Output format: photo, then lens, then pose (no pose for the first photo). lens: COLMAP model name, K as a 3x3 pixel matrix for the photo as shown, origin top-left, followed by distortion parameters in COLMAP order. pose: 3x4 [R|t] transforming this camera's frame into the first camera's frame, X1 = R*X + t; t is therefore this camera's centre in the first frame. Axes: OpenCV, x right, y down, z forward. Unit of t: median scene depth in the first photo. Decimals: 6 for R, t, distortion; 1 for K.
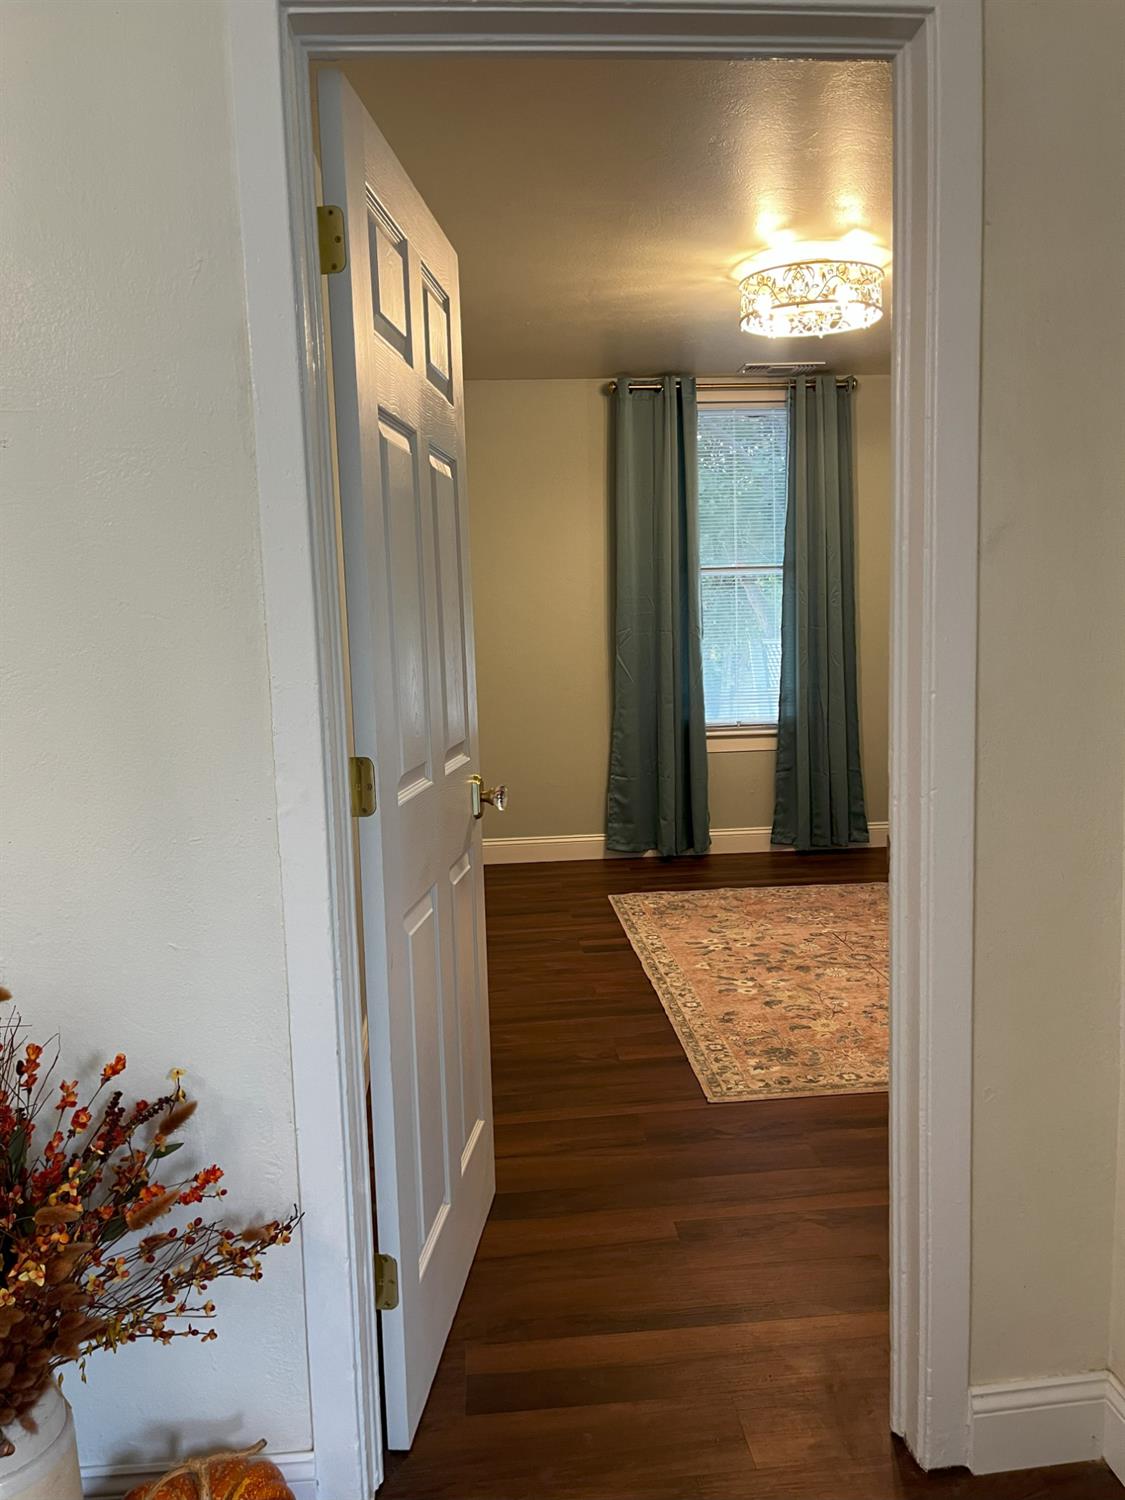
lens RADIAL K [[1152.0, 0, 559.1], [0, 1152.0, 758.0], [0, 0, 1]] dist [0.021921, -0.012251]
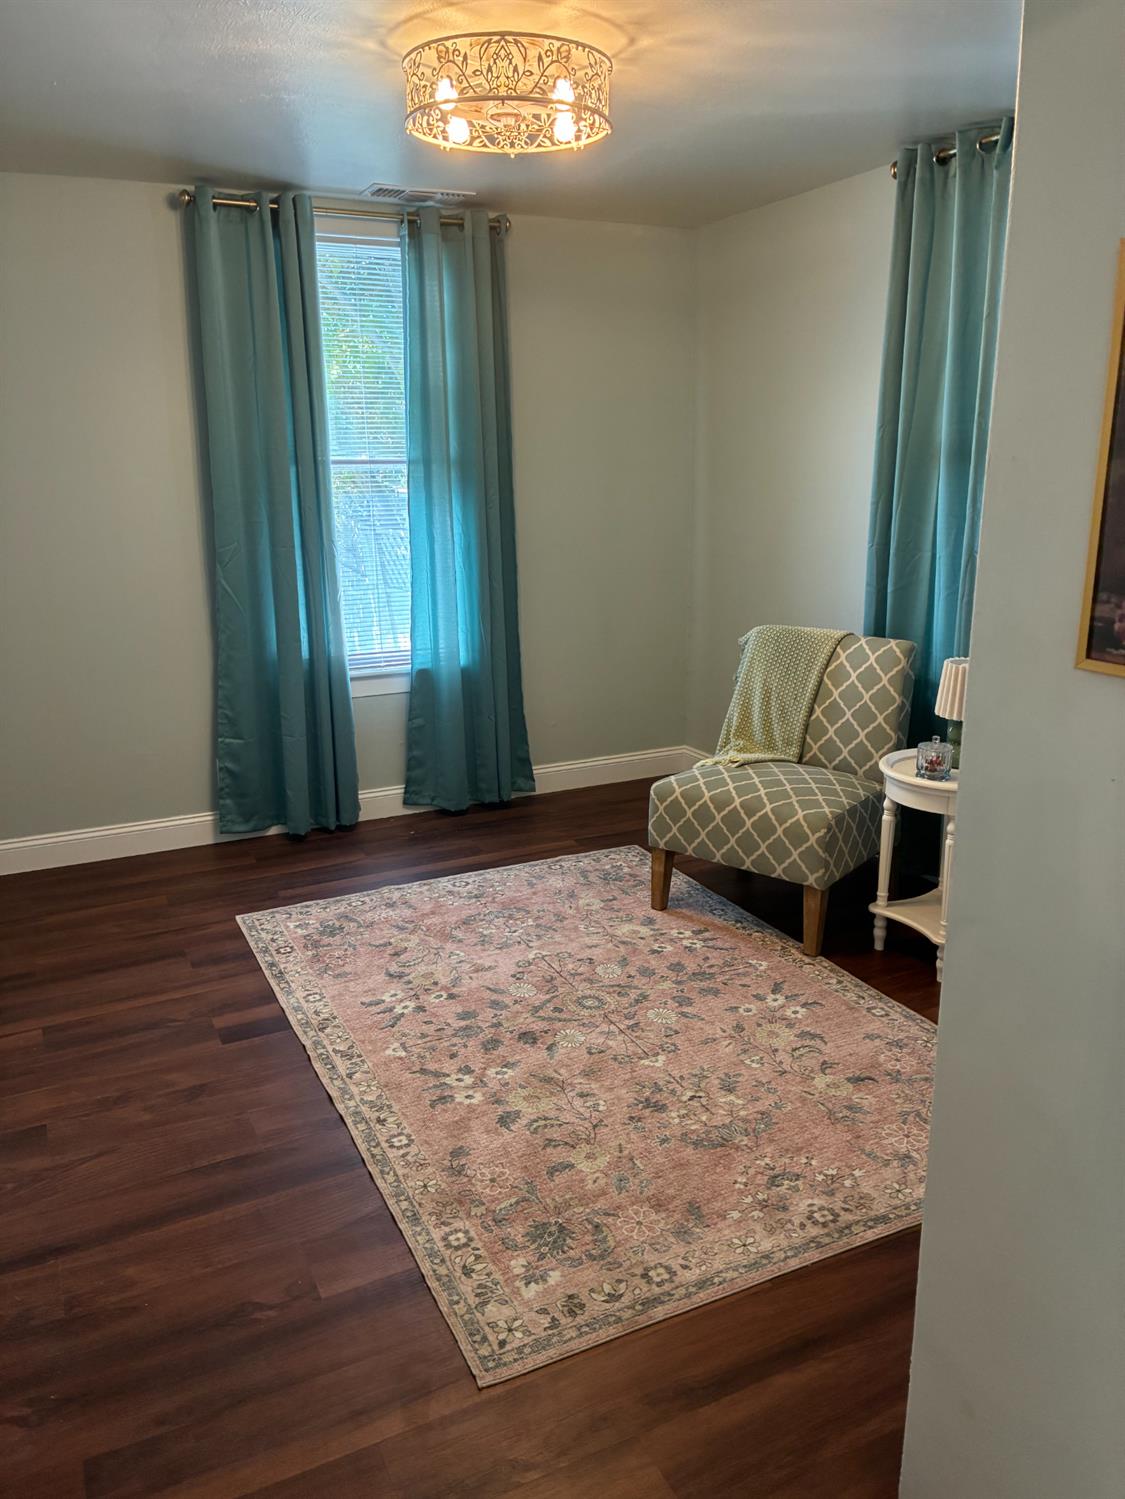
lens RADIAL K [[1151.2, 0, 559.1], [0, 1151.2, 757.5], [0, 0, 1]] dist [0.021921, -0.012251]
pose [[0.932738, -0.071207, 0.353454, -0.022810], [0.024449, 0.990539, 0.135035, -0.094757], [-0.359726, -0.117311, 0.925654, 0.290930]]
